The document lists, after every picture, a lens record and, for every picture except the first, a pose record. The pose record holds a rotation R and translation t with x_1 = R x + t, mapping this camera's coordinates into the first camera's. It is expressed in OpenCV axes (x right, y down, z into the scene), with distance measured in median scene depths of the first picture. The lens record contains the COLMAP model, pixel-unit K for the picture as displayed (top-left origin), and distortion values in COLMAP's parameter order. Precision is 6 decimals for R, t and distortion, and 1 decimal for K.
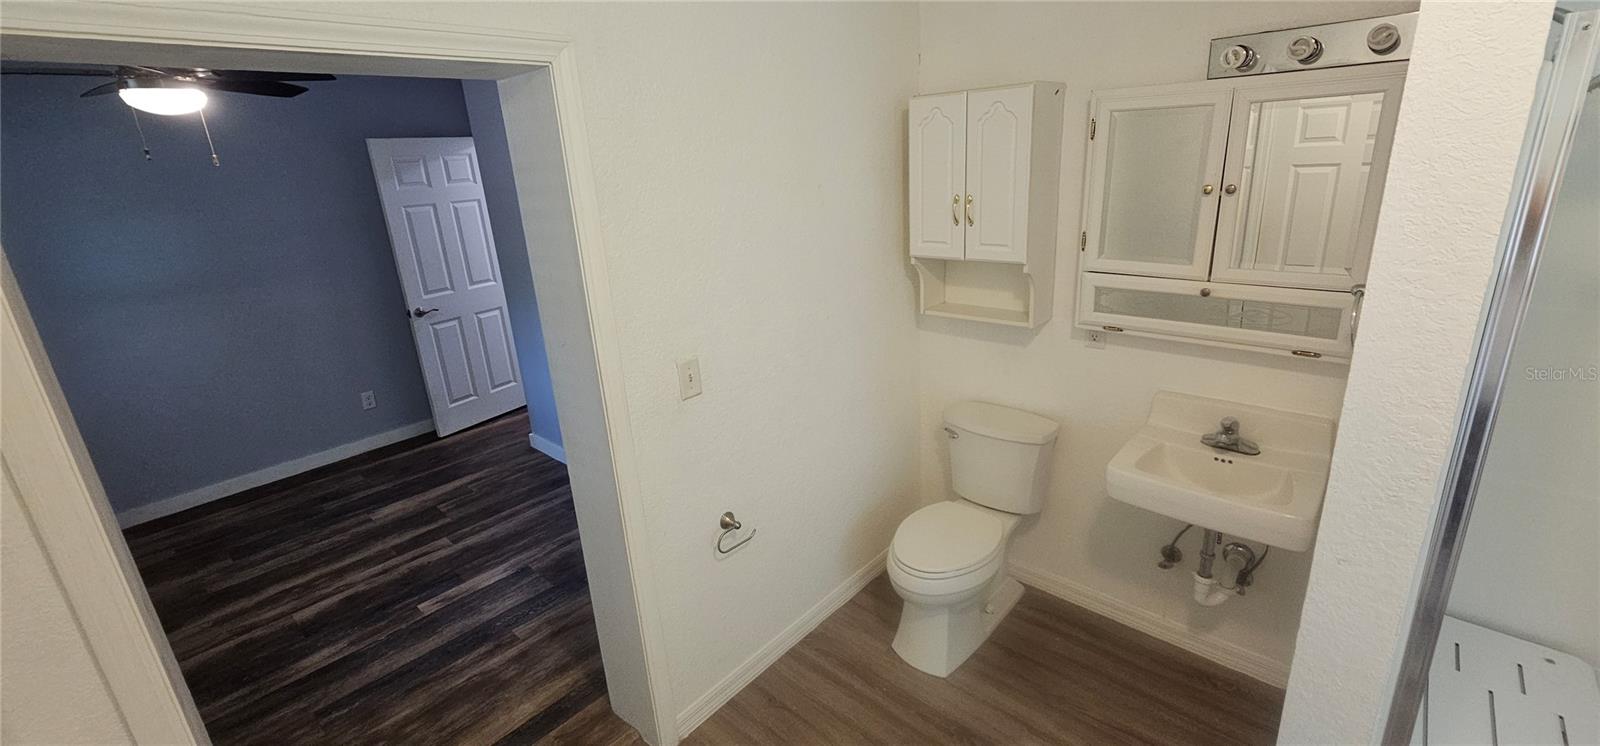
lens RADIAL K [[655.2, 0, 805.7], [0, 655.2, 363.2], [0, 0, 1]] dist [-0.003103, -0.000035]
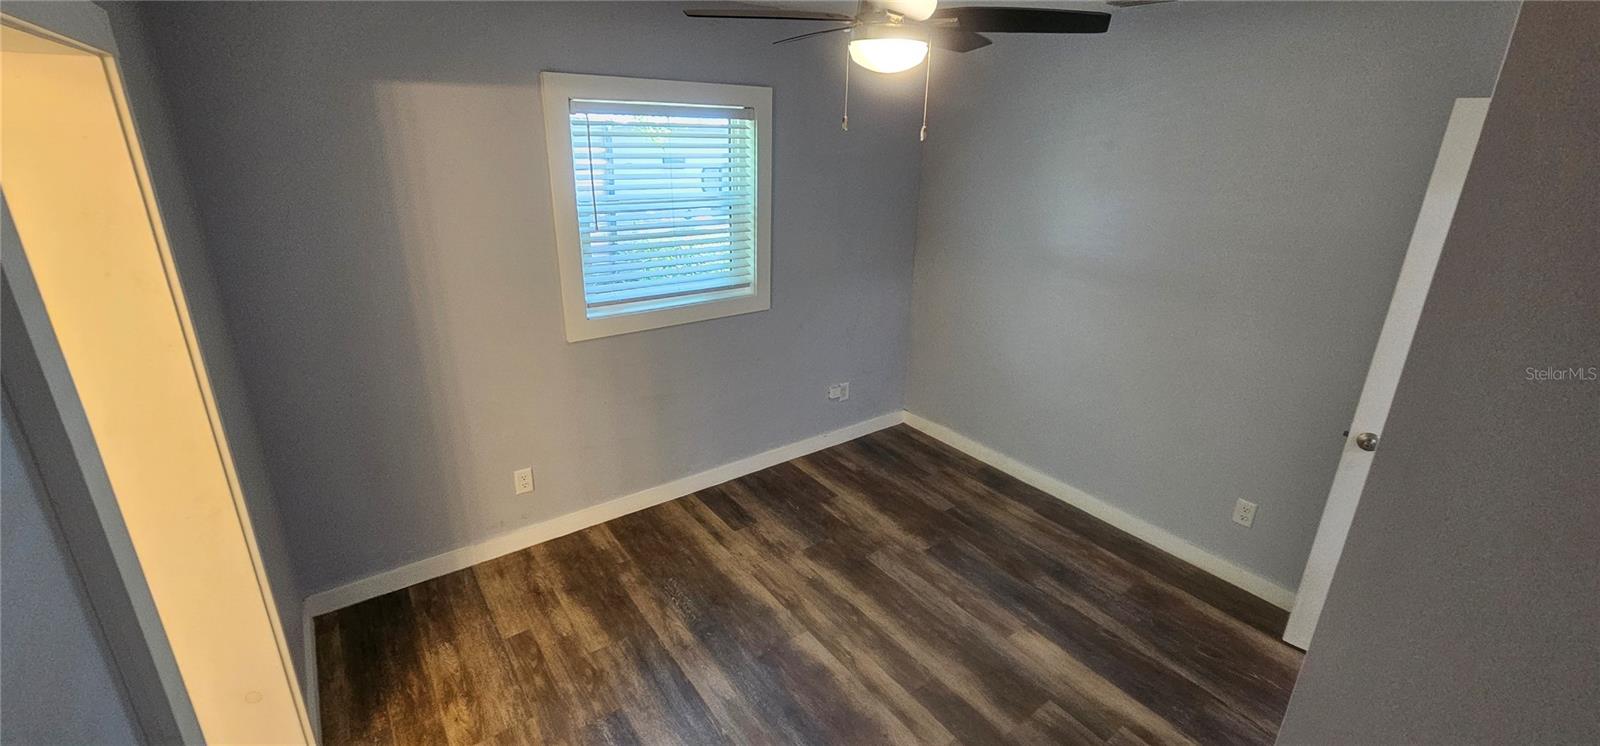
lens RADIAL K [[655.2, 0, 811.6], [0, 655.2, 332.4], [0, 0, 1]] dist [-0.003103, -0.000035]
pose [[-0.196998, 0.338772, -0.920014, -0.063950], [-0.309233, 0.869030, 0.386213, -0.267365], [0.930358, 0.360582, -0.066438, 0.722823]]
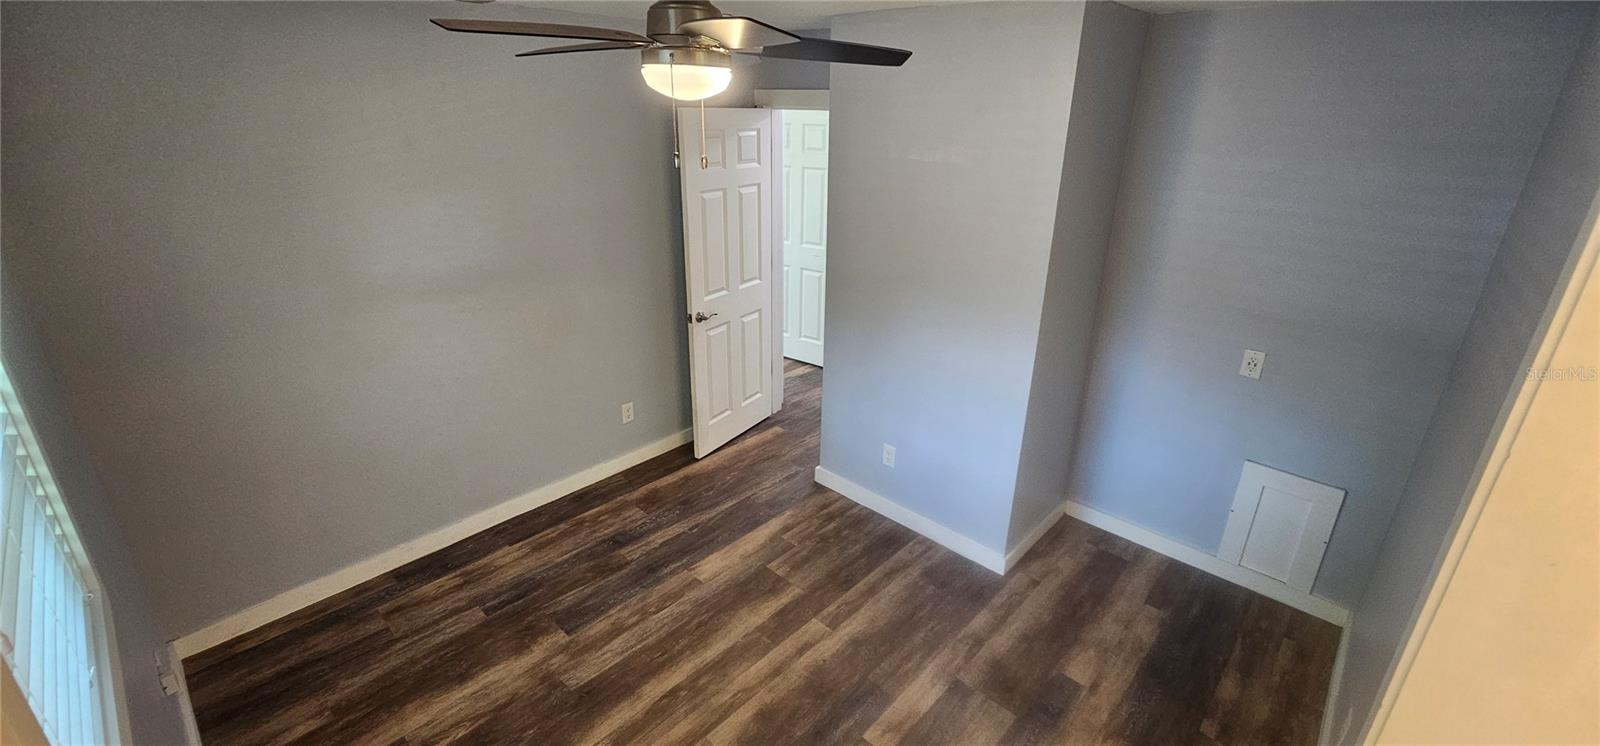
lens RADIAL K [[655.2, 0, 801.7], [0, 655.2, 357.9], [0, 0, 1]] dist [-0.003103, -0.000035]
pose [[0.997128, 0.075641, 0.003720, -0.559176], [-0.075732, 0.995709, 0.053190, -0.096351], [0.000320, -0.053319, 0.998577, 0.185852]]
